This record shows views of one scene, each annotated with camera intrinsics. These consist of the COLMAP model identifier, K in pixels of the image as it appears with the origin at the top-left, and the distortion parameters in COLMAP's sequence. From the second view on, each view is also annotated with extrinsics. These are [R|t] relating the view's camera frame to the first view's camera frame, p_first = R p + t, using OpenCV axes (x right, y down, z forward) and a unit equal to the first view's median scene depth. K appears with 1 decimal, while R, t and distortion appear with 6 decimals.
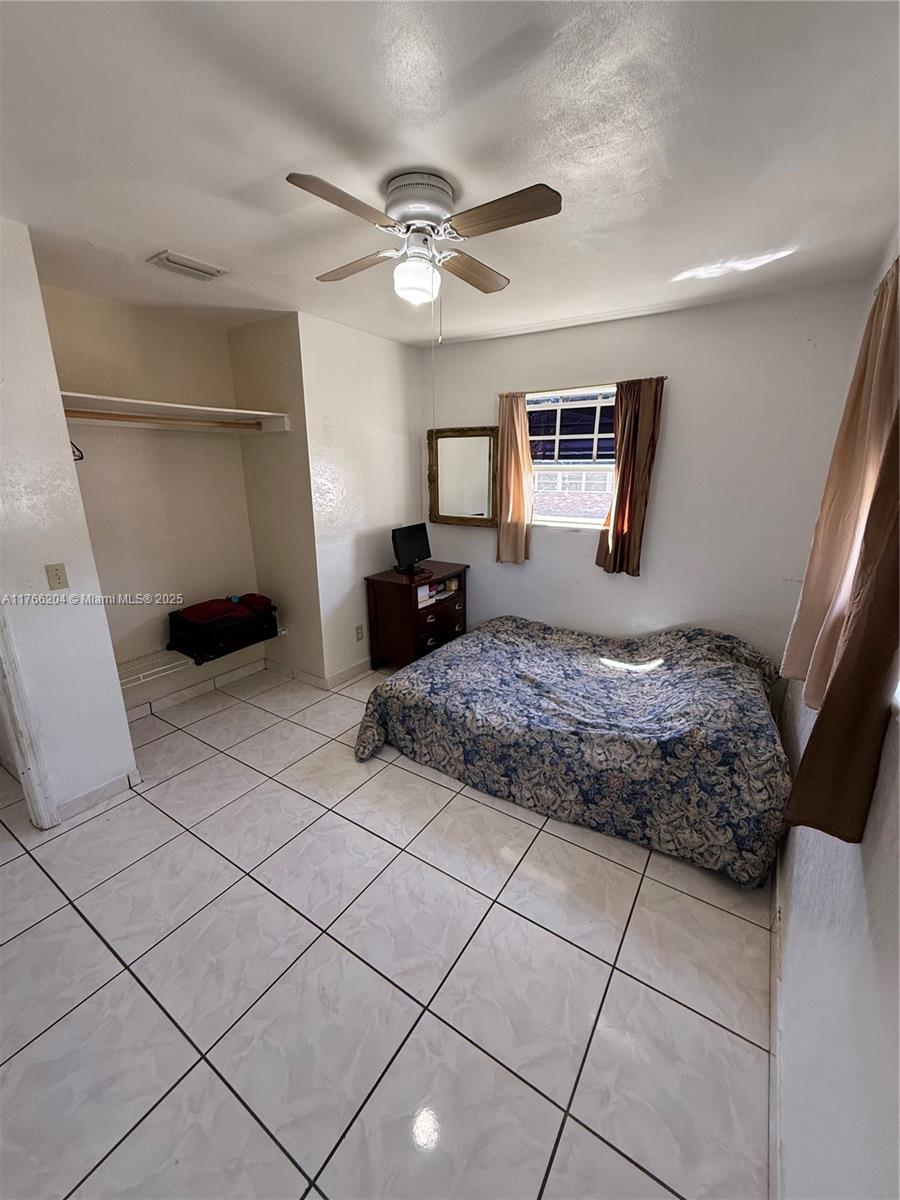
lens RADIAL K [[478.3, 0, 447.8], [0, 478.3, 597.9], [0, 0, 1]] dist [0.000656, -0.000147]
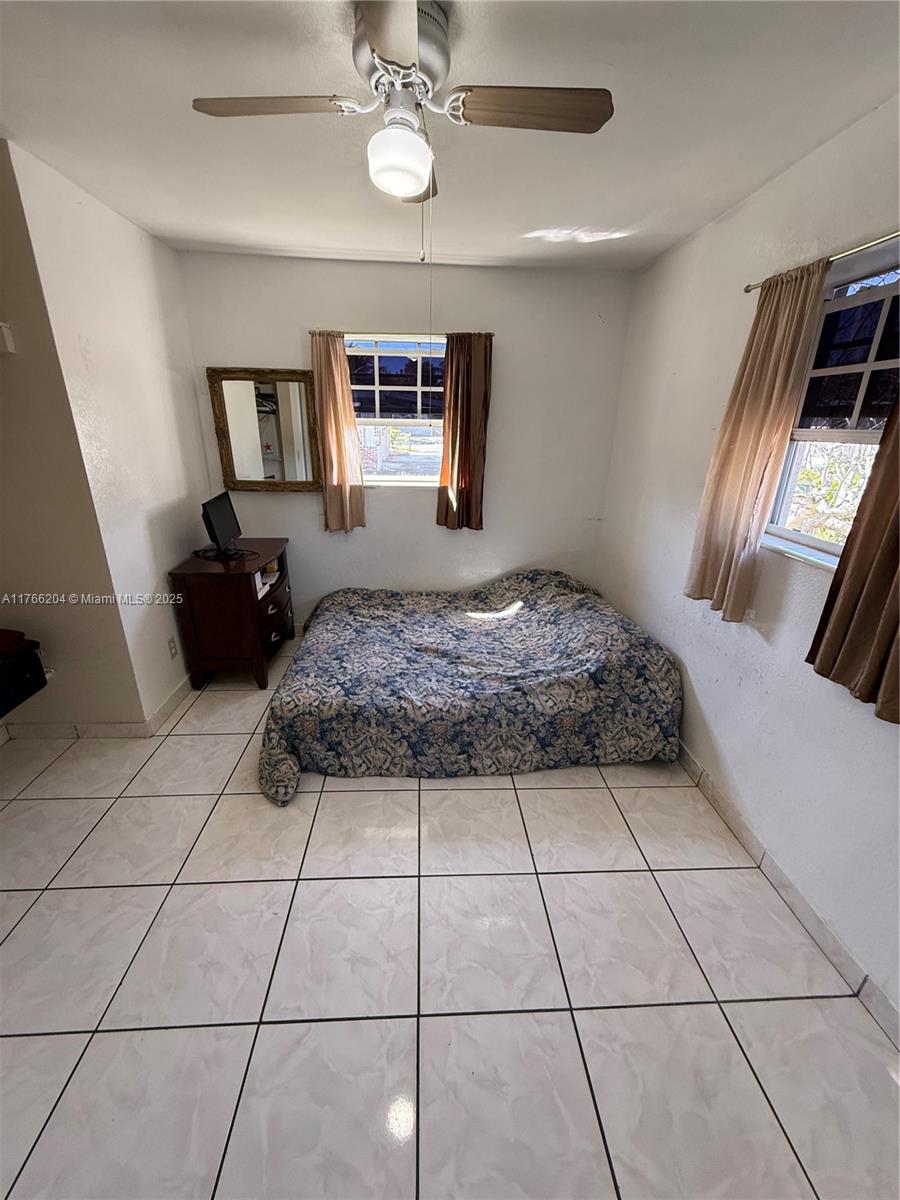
lens RADIAL K [[478.3, 0, 449.3], [0, 478.3, 598.6], [0, 0, 1]] dist [0.000656, -0.000147]
pose [[0.803631, -0.192559, 0.563115, -0.322953], [0.138879, 0.980762, 0.137178, -0.058232], [-0.578697, -0.032036, 0.814913, 0.201864]]
